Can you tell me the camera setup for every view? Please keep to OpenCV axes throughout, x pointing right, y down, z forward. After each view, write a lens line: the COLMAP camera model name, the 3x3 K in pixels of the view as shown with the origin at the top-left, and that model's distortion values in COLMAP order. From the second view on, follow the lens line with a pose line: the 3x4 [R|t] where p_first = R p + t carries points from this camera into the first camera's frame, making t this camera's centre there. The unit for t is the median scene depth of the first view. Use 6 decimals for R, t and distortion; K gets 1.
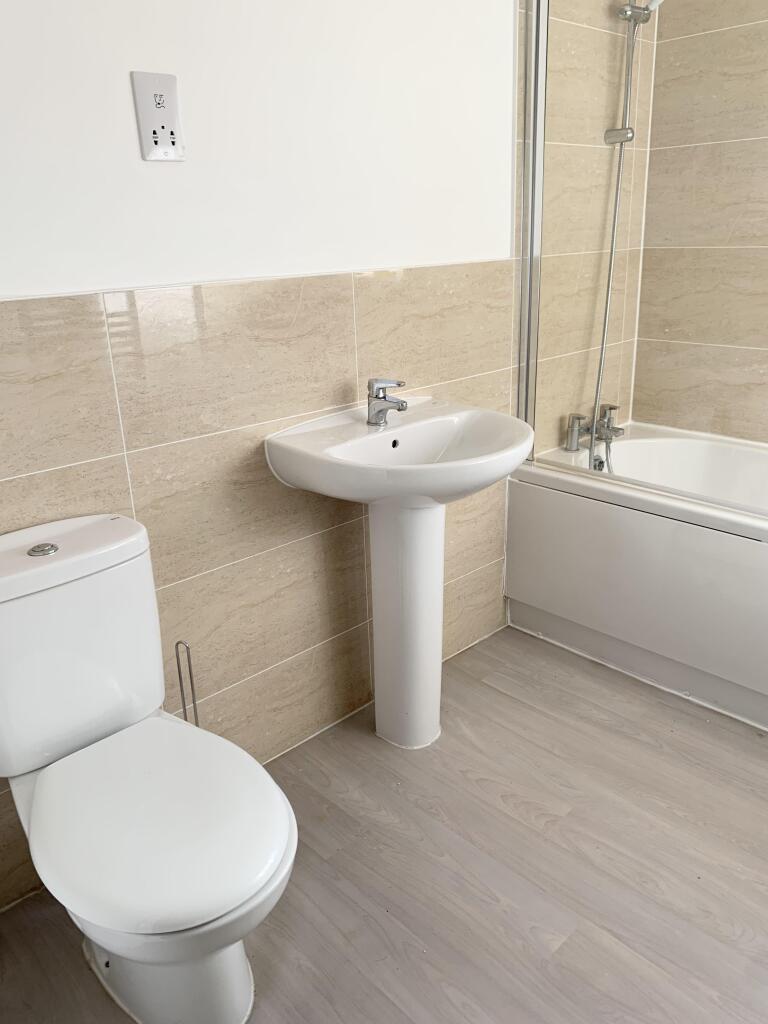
lens RADIAL K [[779.9, 0, 384.0], [0, 779.9, 512.0], [0, 0, 1]] dist [0.018246, -0.043905]
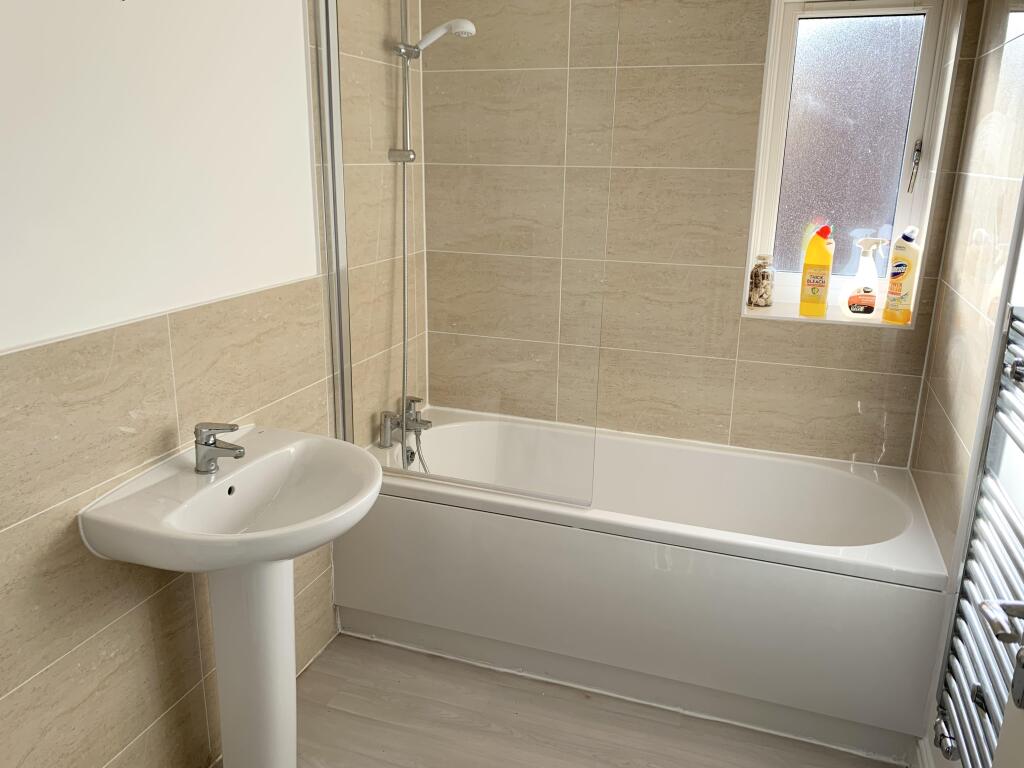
lens RADIAL K [[779.9, 0, 510.6], [0, 779.9, 366.0], [0, 0, 1]] dist [0.018246, -0.043905]
pose [[0.884423, -0.070269, 0.461365, -0.090824], [0.112571, 0.991530, -0.064779, -0.113085], [-0.452905, 0.109228, 0.884843, 0.005957]]
